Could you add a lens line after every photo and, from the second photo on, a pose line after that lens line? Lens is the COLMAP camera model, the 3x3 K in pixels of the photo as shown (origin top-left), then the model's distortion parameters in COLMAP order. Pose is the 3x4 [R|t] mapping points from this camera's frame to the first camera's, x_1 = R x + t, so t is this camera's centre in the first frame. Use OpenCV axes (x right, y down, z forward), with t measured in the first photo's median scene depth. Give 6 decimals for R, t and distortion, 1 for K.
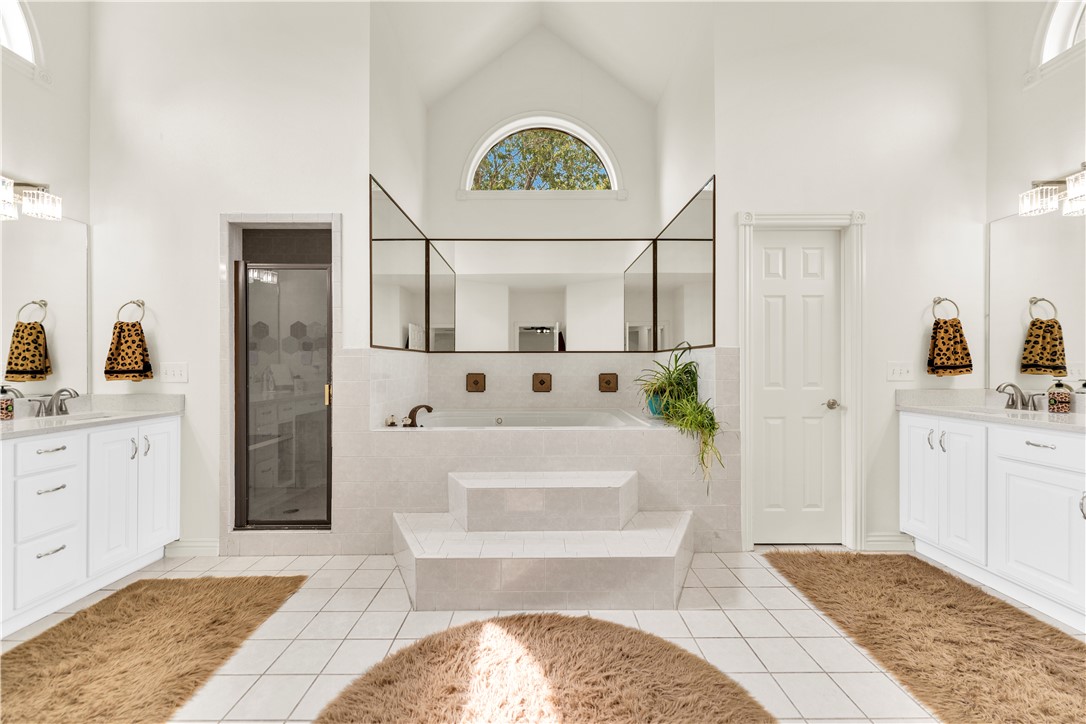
lens RADIAL K [[442.9, 0, 542.8], [0, 442.9, 368.9], [0, 0, 1]] dist [0.001394, 0.000034]
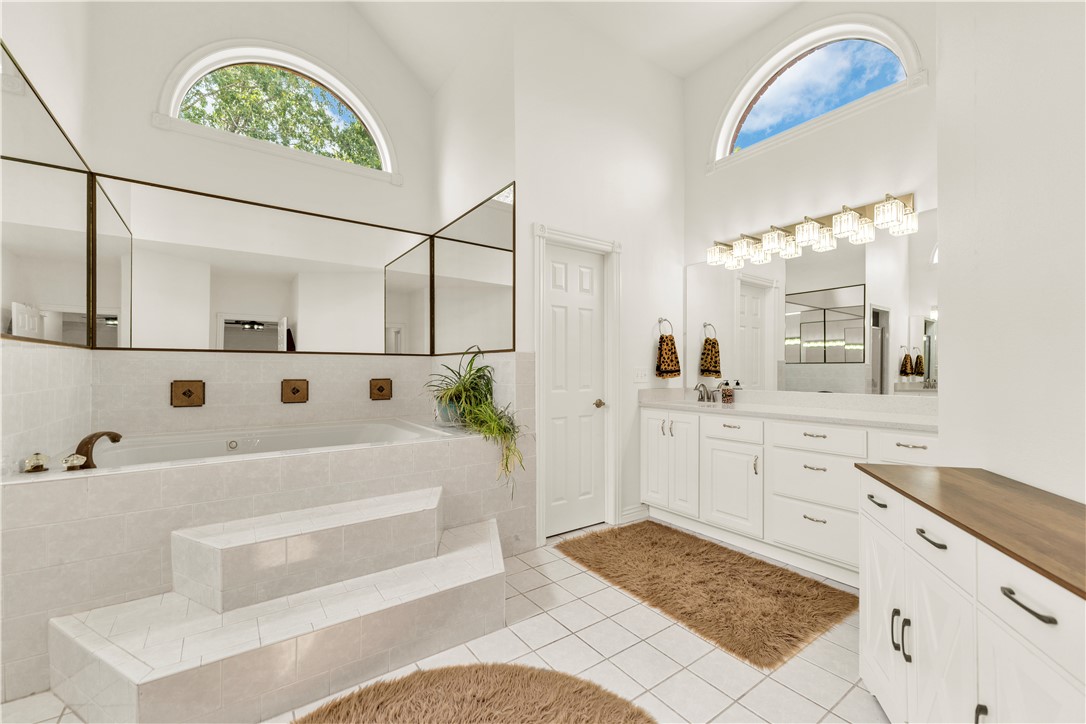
lens RADIAL K [[444.4, 0, 544.8], [0, 444.4, 372.2], [0, 0, 1]] dist [0.000054, -0.000036]
pose [[0.815257, -0.001382, 0.579098, -0.144777], [0.002248, 0.999997, -0.000778, -0.001772], [-0.579095, 0.001936, 0.815258, 0.137057]]
